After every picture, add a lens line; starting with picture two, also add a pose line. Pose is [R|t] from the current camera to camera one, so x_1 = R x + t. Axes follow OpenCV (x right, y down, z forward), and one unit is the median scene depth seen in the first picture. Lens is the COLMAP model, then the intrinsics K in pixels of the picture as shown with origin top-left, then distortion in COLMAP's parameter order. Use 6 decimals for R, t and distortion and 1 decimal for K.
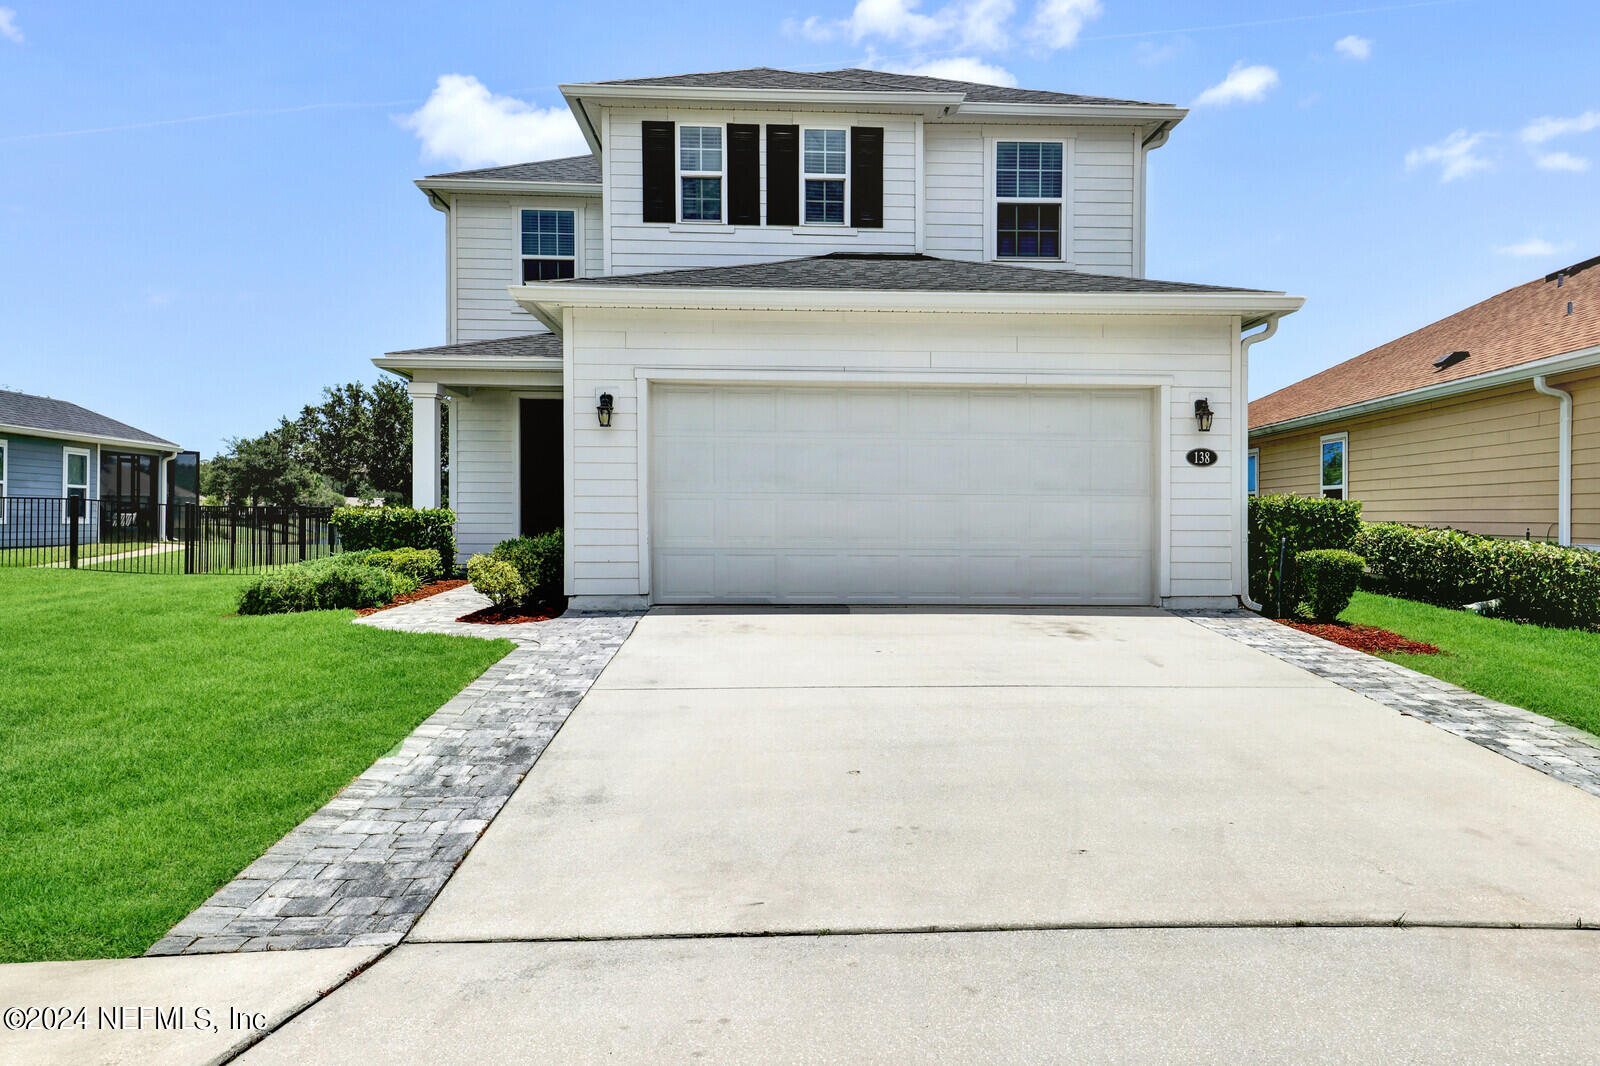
lens RADIAL K [[1125.4, 0, 817.5], [0, 1125.4, 474.7], [0, 0, 1]] dist [0.001613, 0.082449]
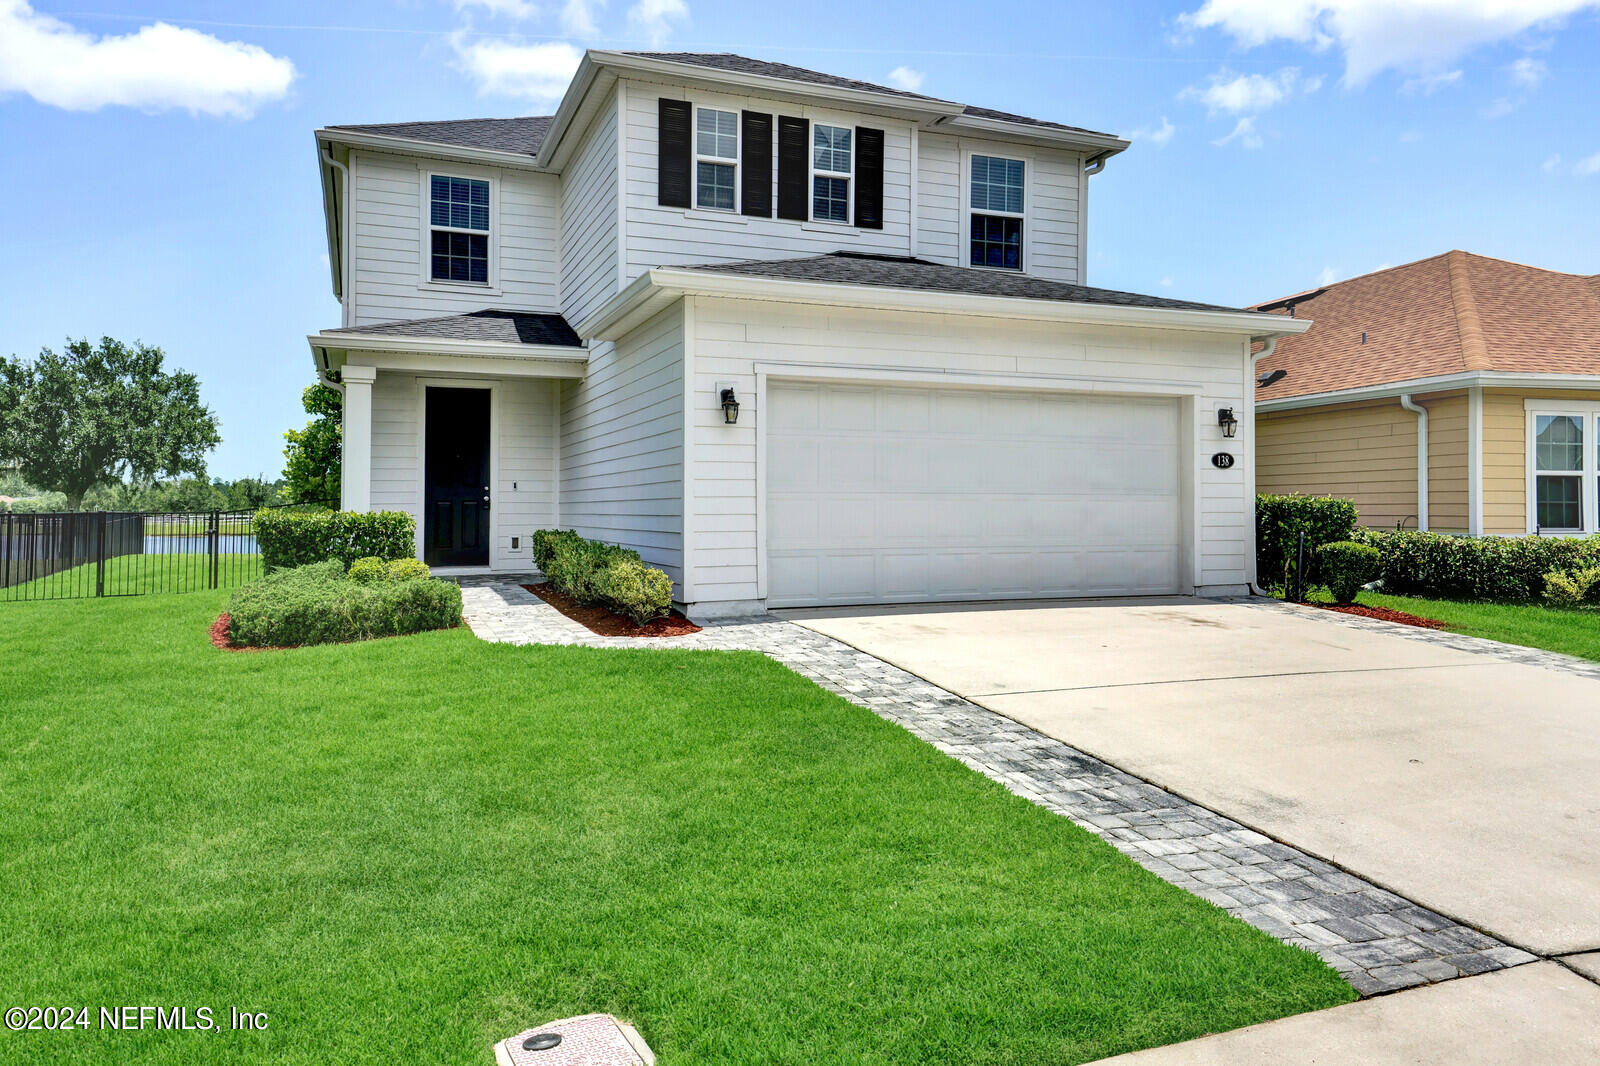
lens RADIAL K [[1125.4, 0, 817.5], [0, 1125.4, 474.7], [0, 0, 1]] dist [0.001613, 0.082449]
pose [[0.944982, 0.003344, 0.327106, -0.334309], [-0.005347, 0.999972, 0.005224, -0.004061], [-0.327079, -0.006686, 0.944973, 0.062620]]
